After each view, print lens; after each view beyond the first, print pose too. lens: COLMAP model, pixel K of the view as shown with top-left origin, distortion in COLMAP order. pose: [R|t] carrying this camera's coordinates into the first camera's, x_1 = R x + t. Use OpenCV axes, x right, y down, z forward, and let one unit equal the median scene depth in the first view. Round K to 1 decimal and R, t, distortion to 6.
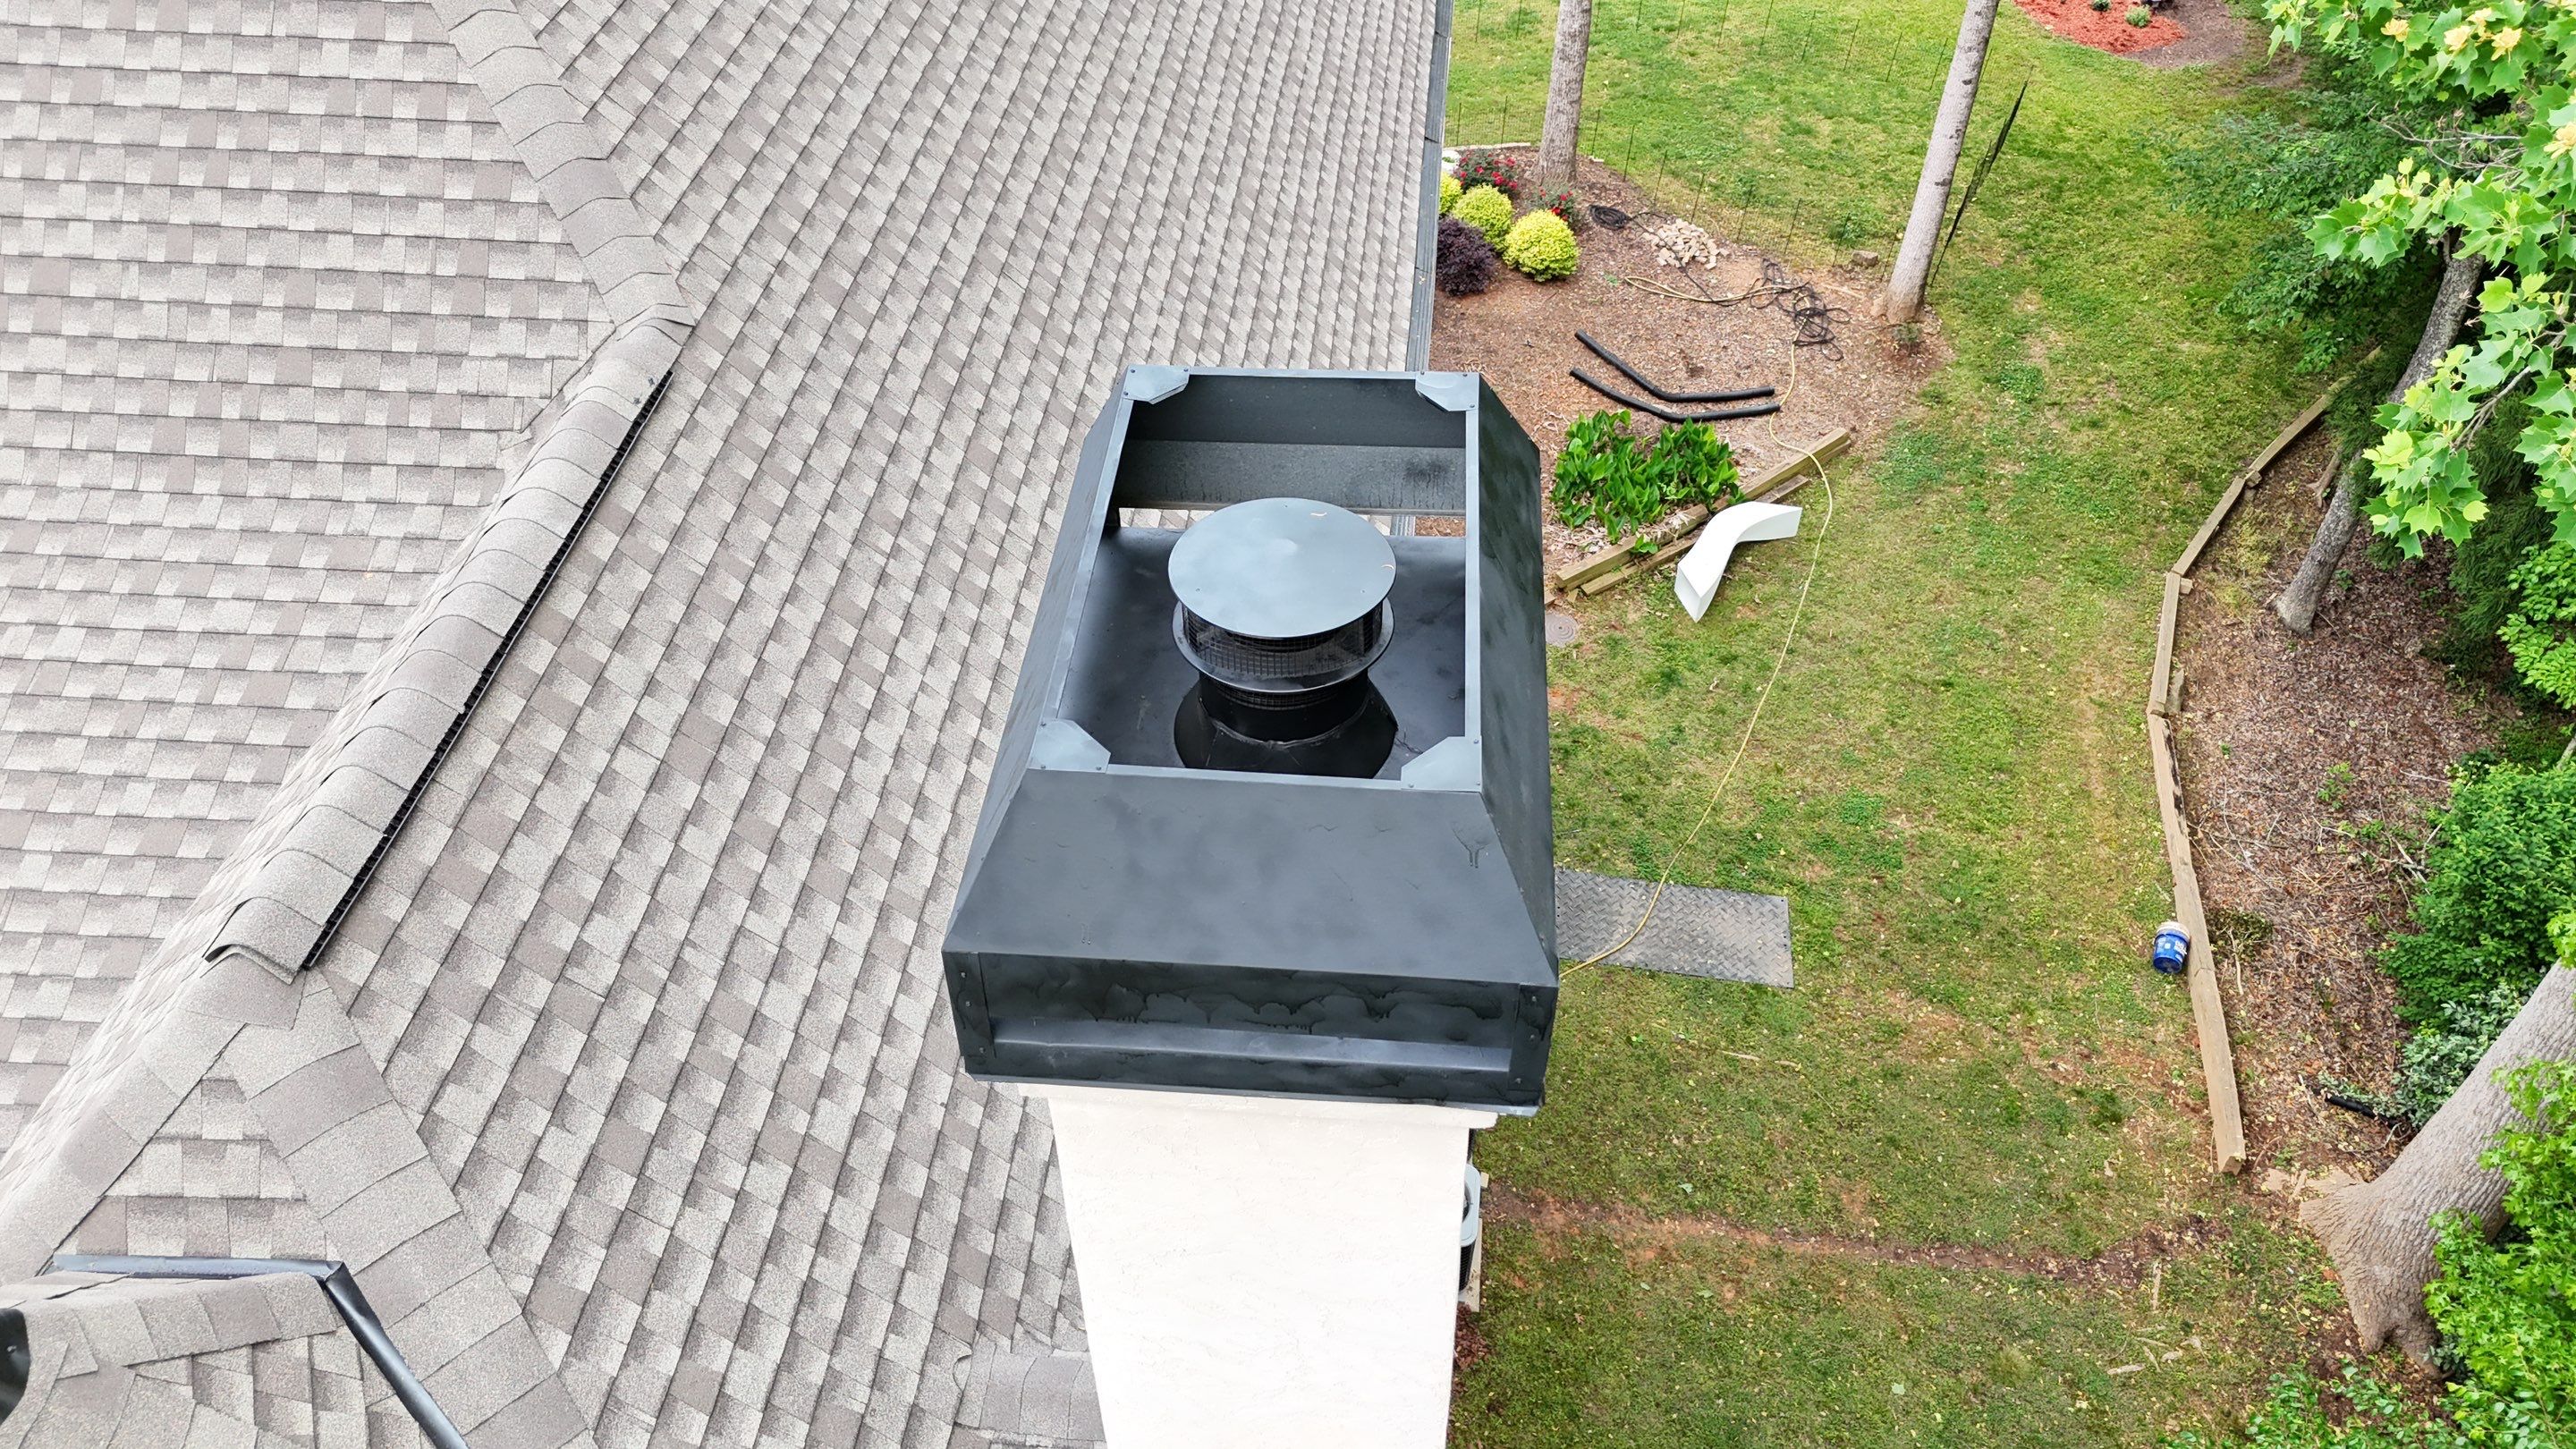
lens RADIAL K [[1897.5, 0, 1286.8], [0, 1897.5, 714.0], [0, 0, 1]] dist [0.074464, -0.069151]
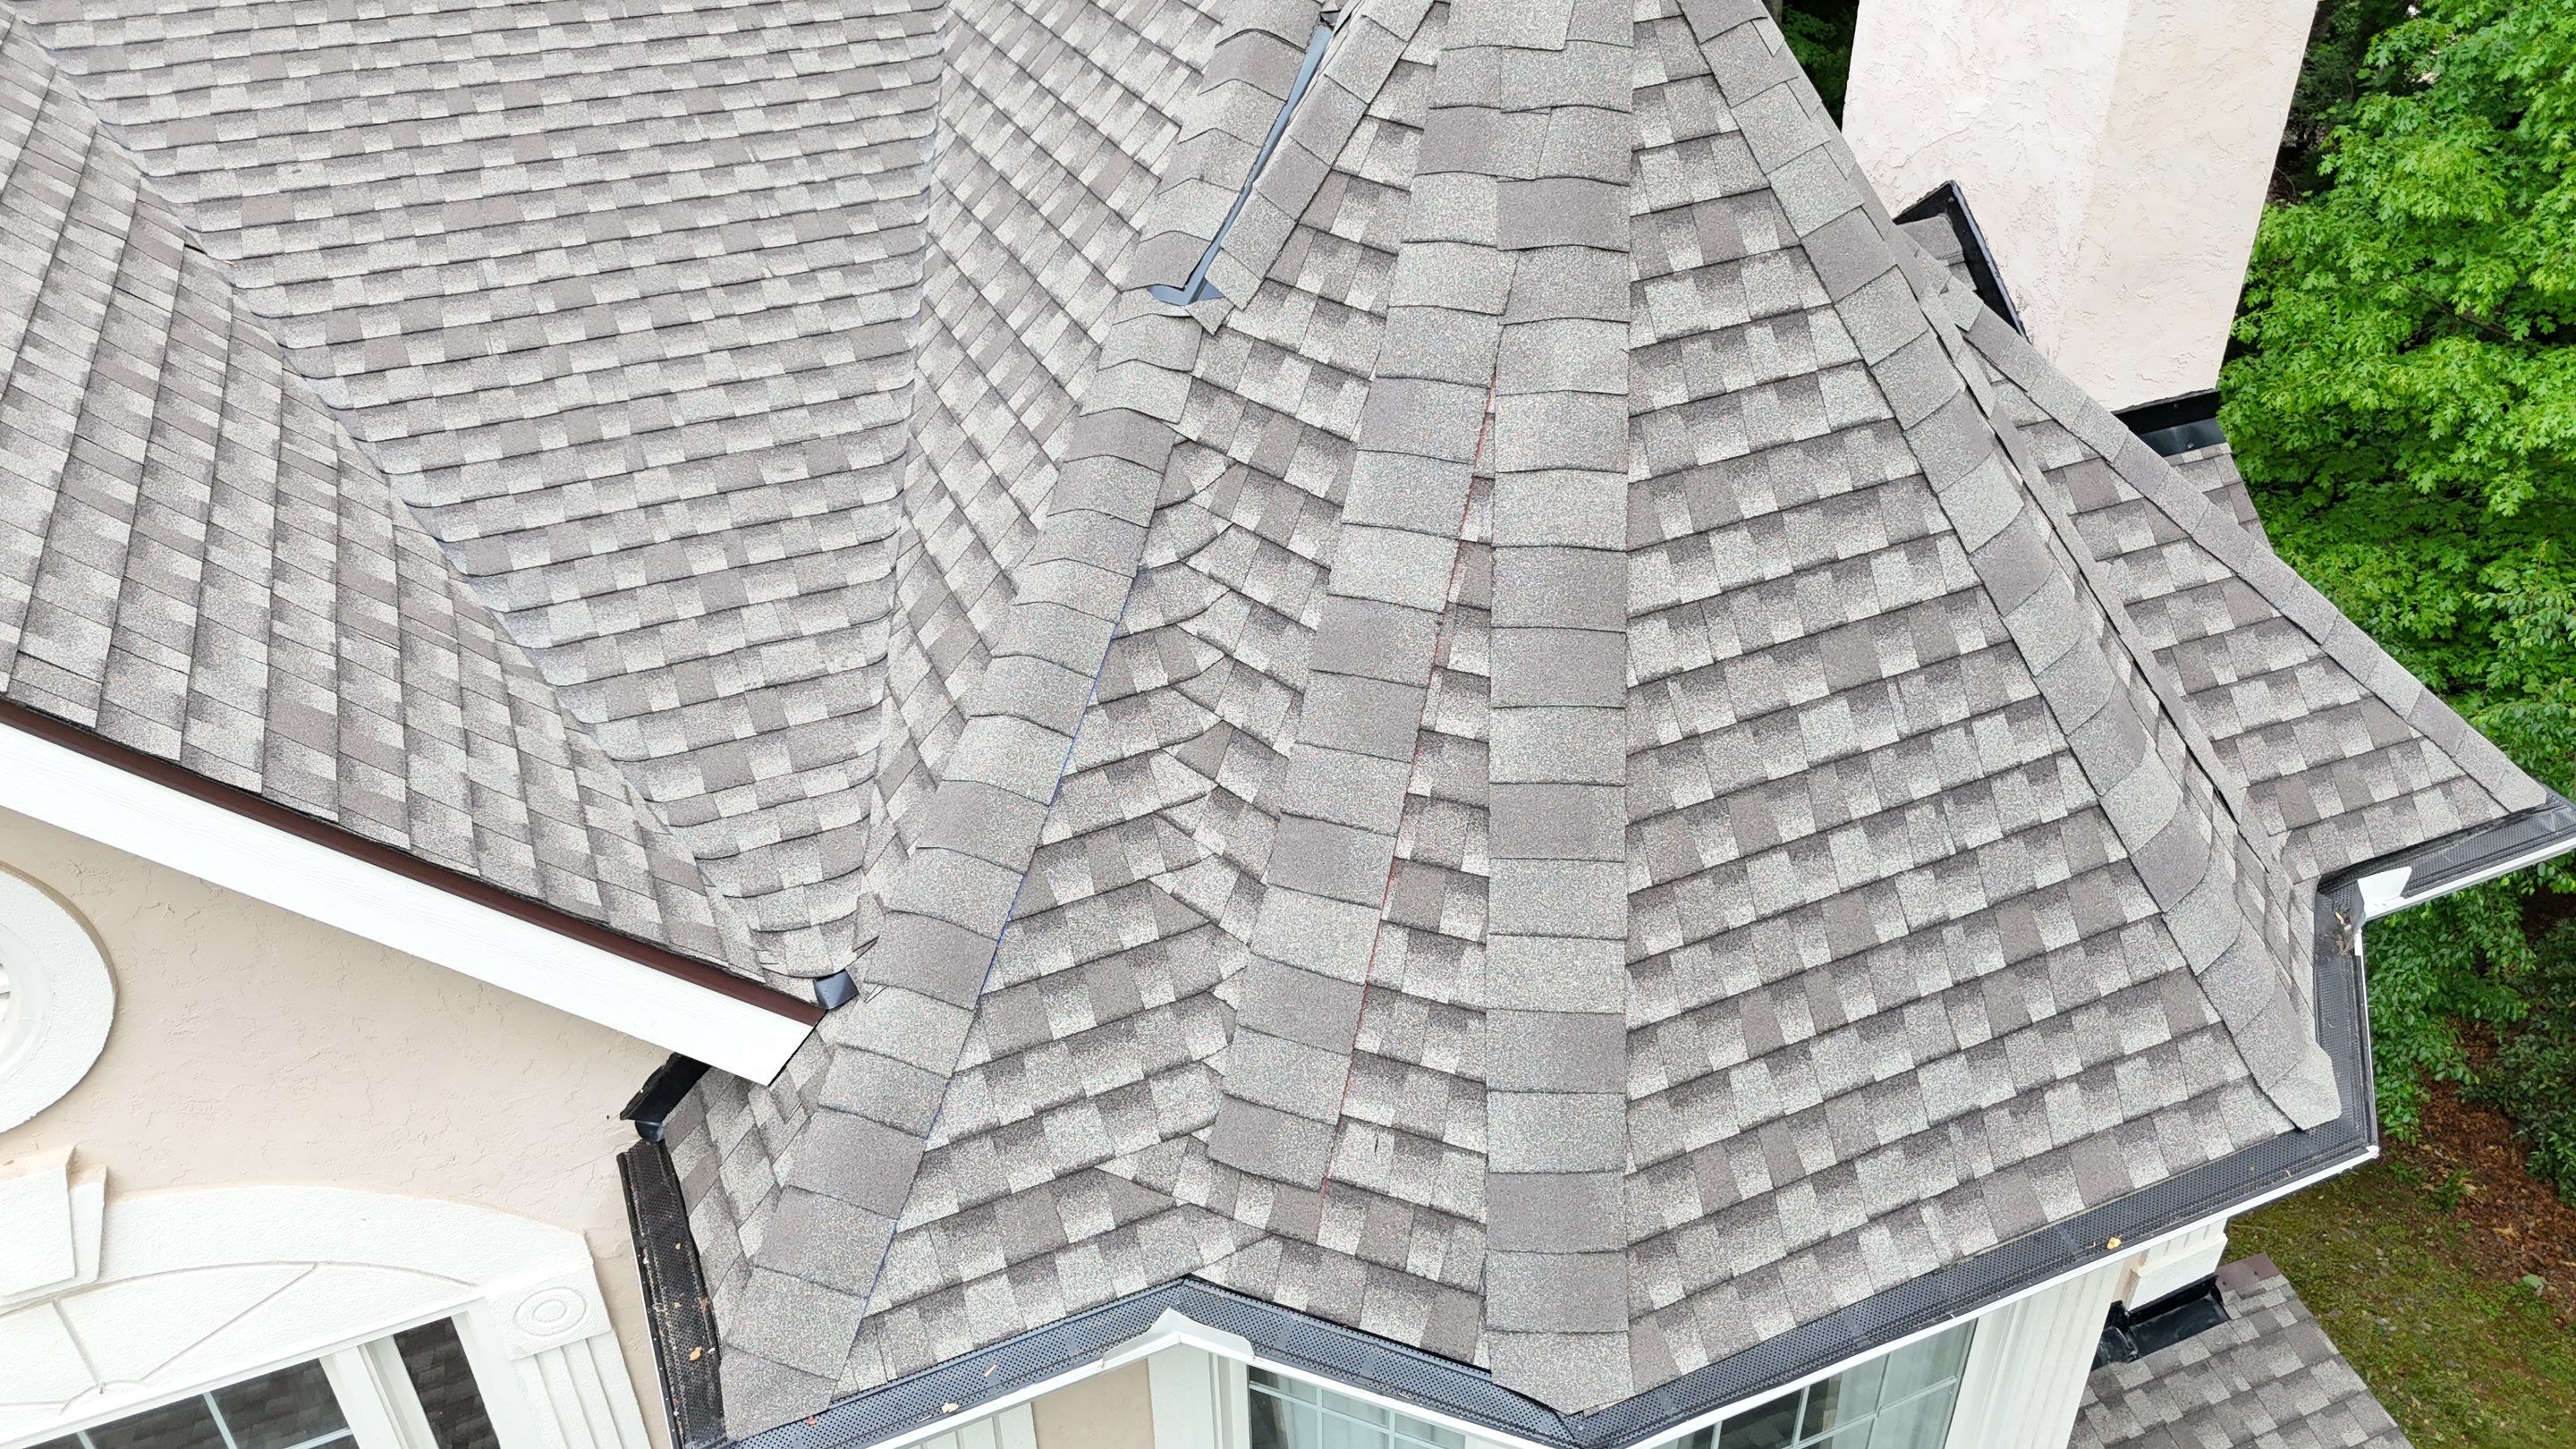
lens RADIAL K [[1897.5, 0, 1286.7], [0, 1897.5, 714.1], [0, 0, 1]] dist [0.074464, -0.069151]
pose [[0.882965, -0.268417, 0.385130, -0.777017], [0.328050, 0.939645, -0.097214, 0.496174], [-0.335791, 0.212179, 0.917728, 0.060844]]
